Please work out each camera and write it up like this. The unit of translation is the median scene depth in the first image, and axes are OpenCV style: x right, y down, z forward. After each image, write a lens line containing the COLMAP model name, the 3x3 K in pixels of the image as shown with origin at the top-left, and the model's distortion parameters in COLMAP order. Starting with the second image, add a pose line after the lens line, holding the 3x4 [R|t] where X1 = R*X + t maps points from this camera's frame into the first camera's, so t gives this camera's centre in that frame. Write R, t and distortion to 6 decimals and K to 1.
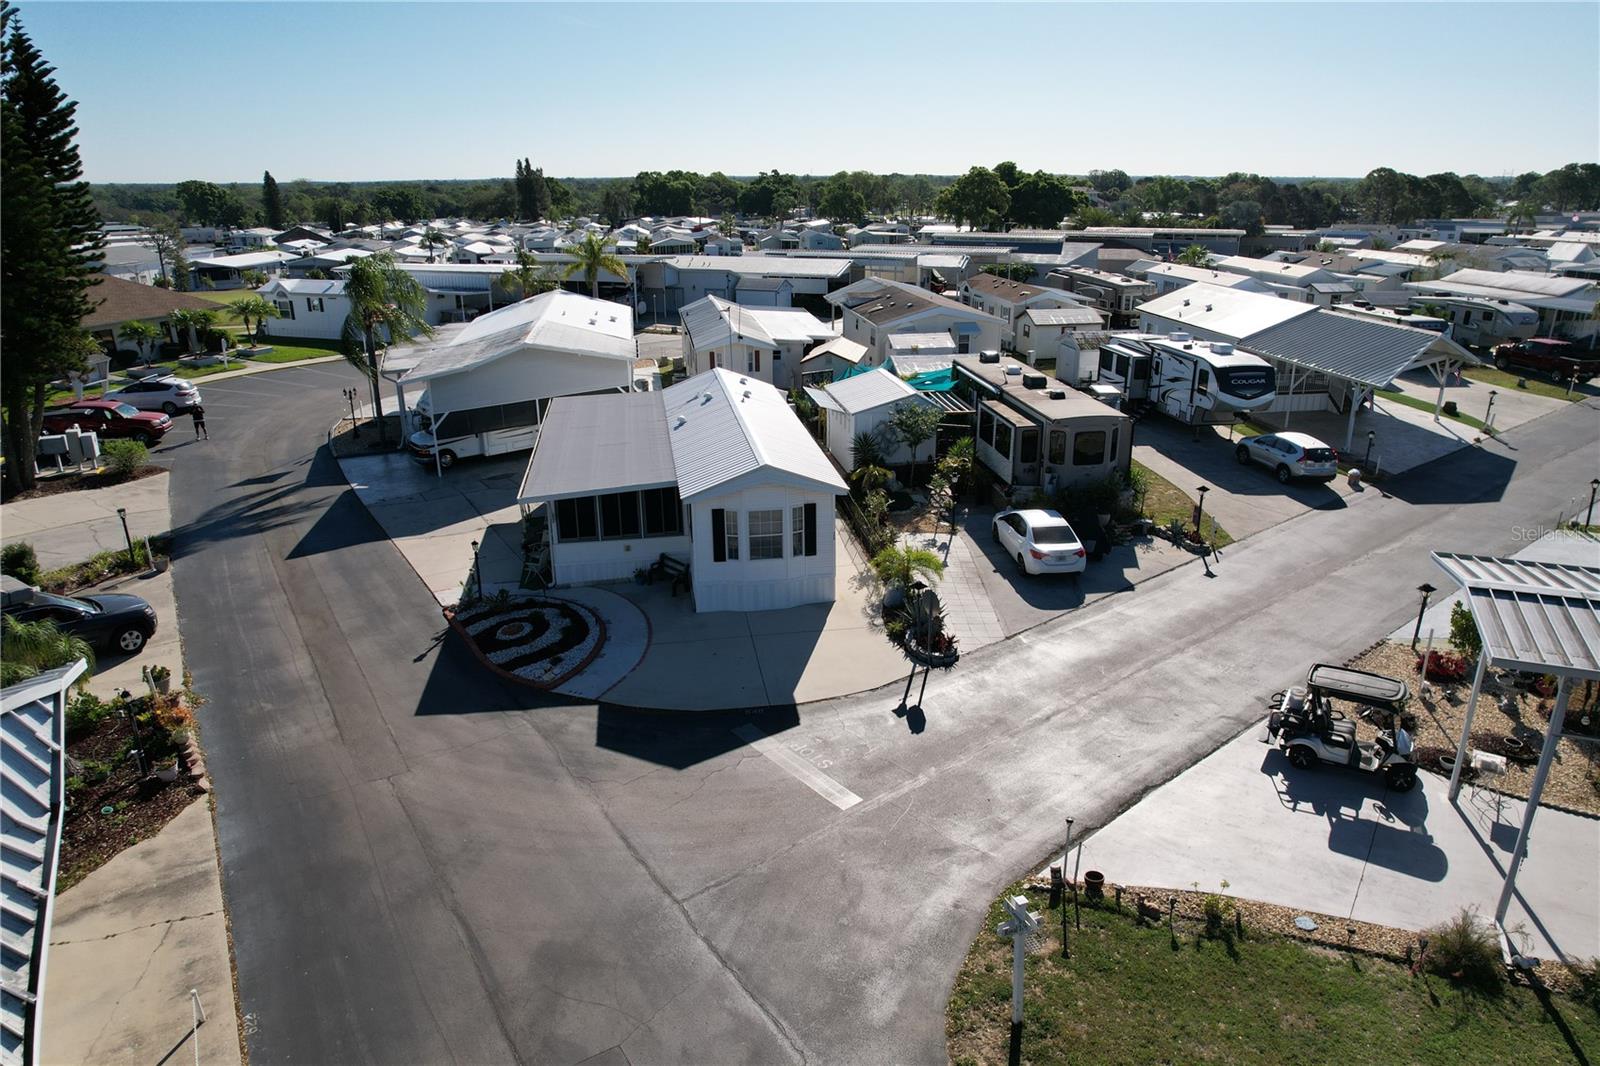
lens RADIAL K [[1022.7, 0, 810.9], [0, 1022.7, 528.8], [0, 0, 1]] dist [-0.071218, 0.061972]
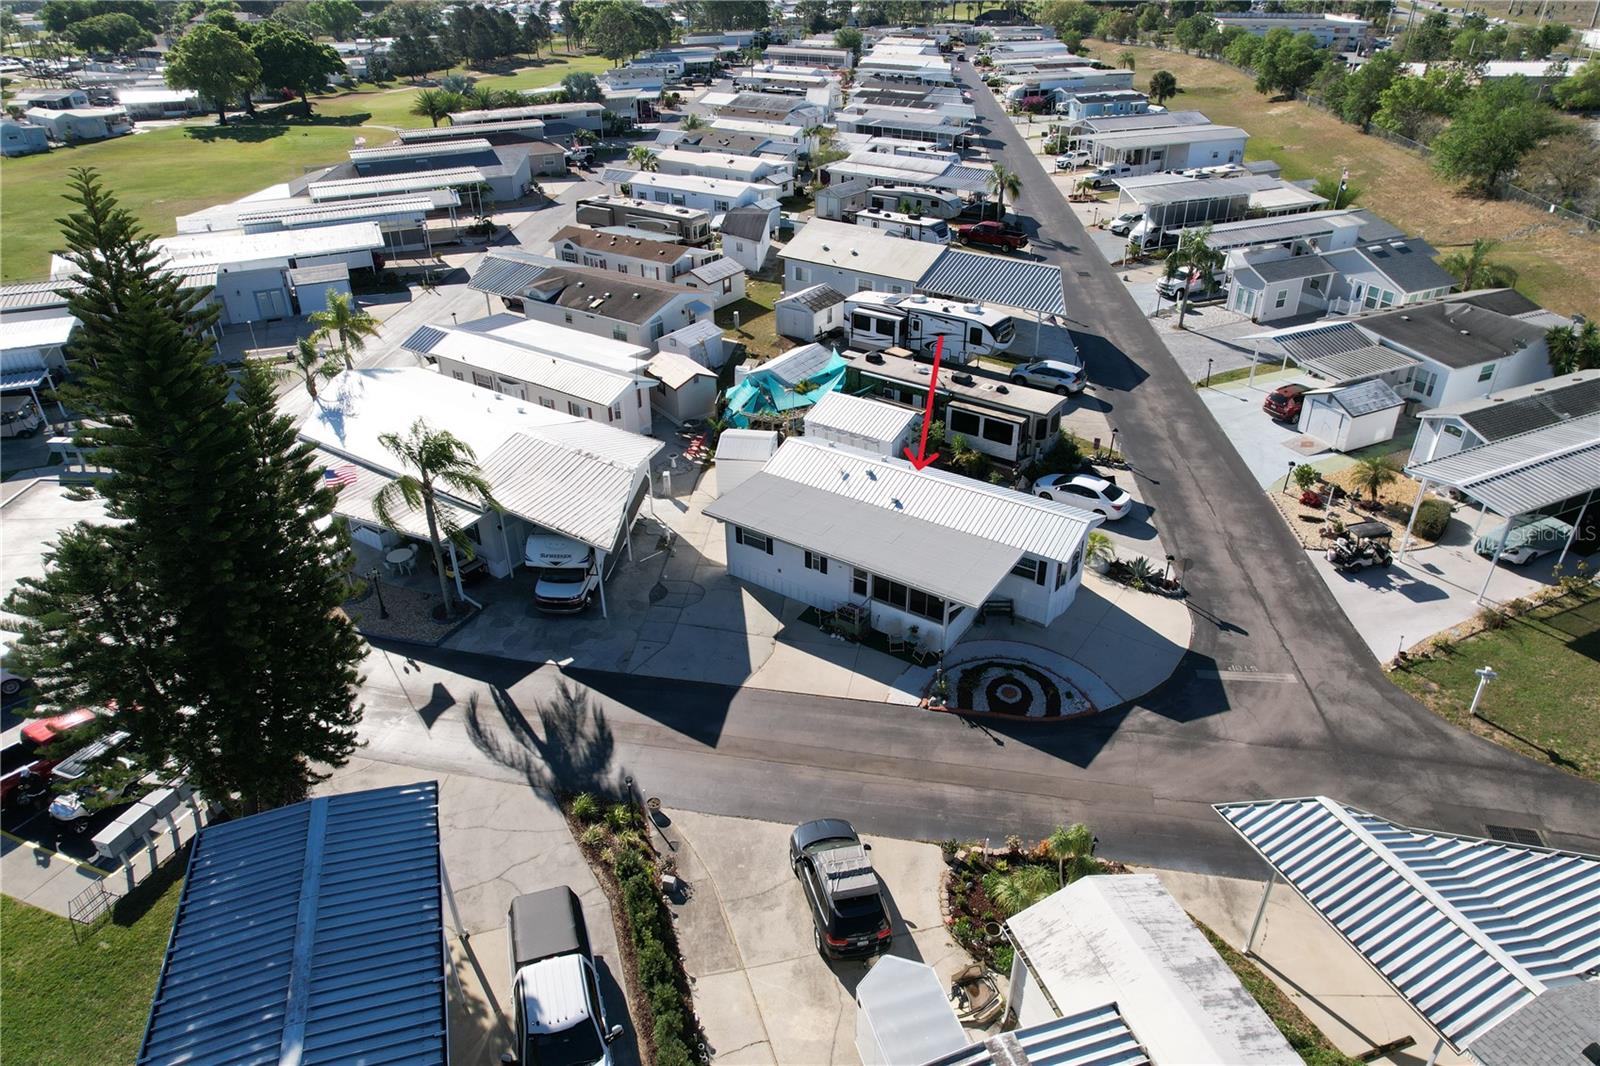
lens RADIAL K [[1022.7, 0, 810.9], [0, 1022.7, 528.8], [0, 0, 1]] dist [-0.071218, 0.061972]
pose [[0.692524, -0.361735, 0.624146, -0.852609], [0.239519, 0.931410, 0.274056, -0.377427], [-0.680472, -0.040296, 0.731666, 0.103720]]
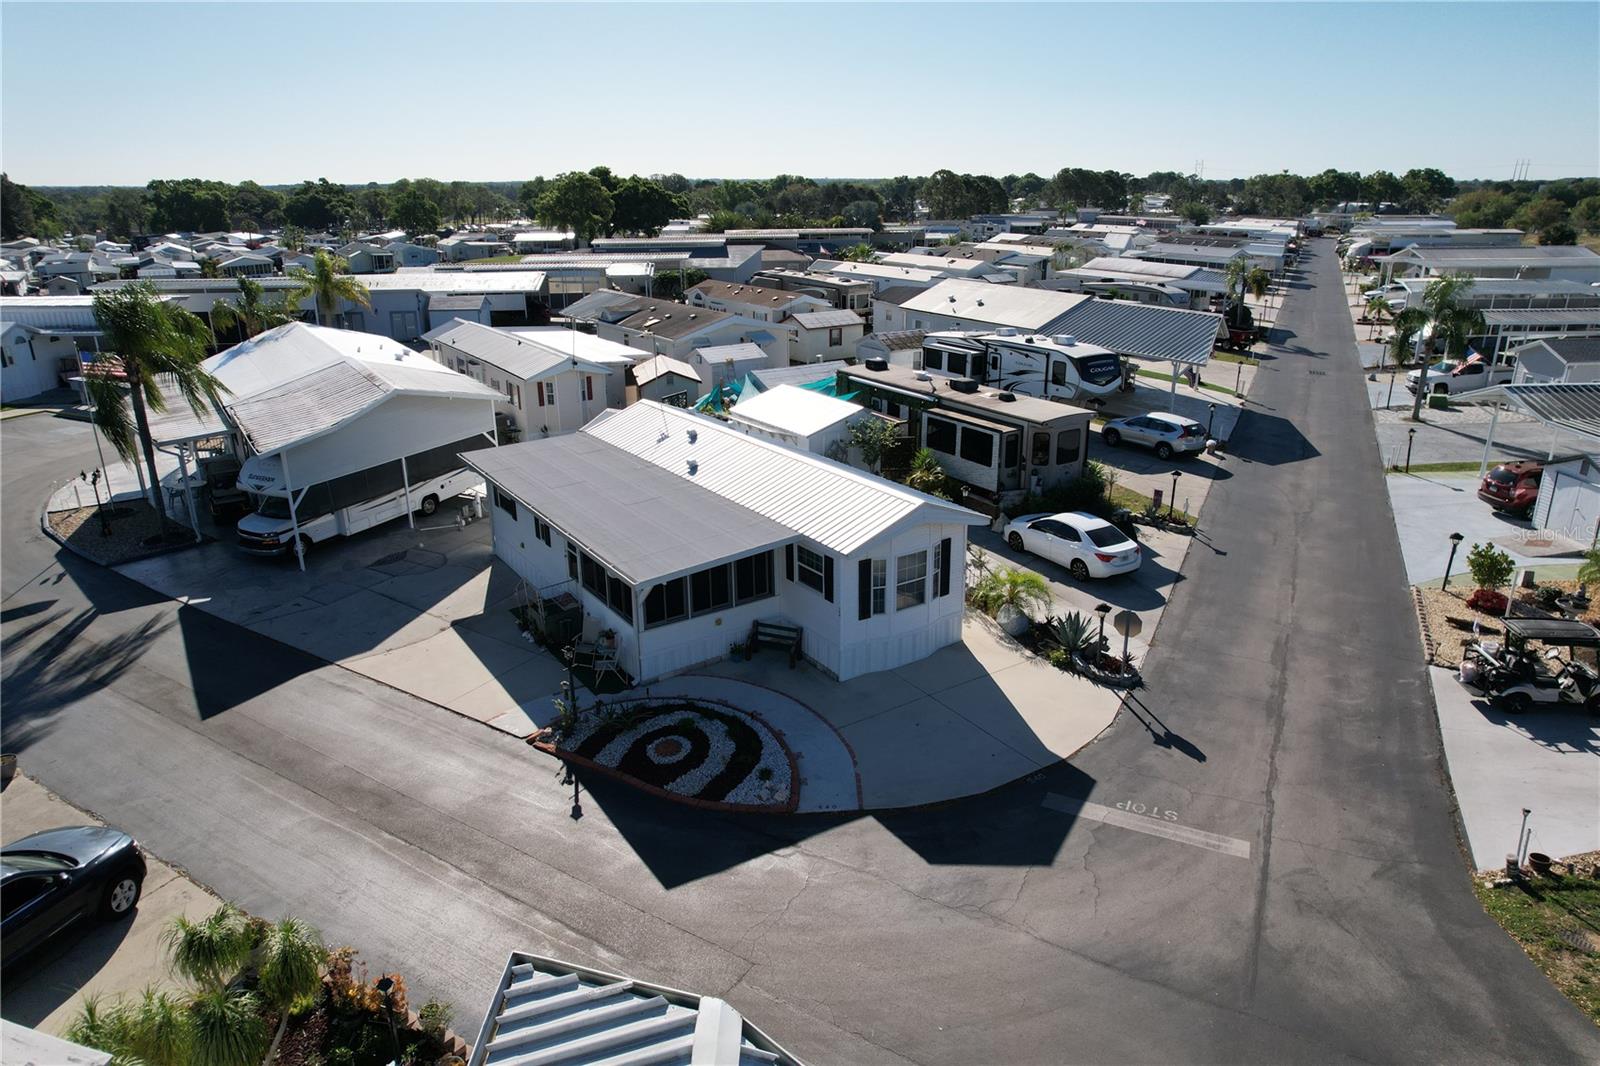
lens RADIAL K [[1022.7, 0, 810.9], [0, 1022.7, 528.8], [0, 0, 1]] dist [-0.071218, 0.061972]
pose [[0.909272, -0.135235, 0.393619, -0.318464], [0.137016, 0.990285, 0.023720, -0.049101], [-0.393003, 0.032364, 0.918967, 0.144422]]
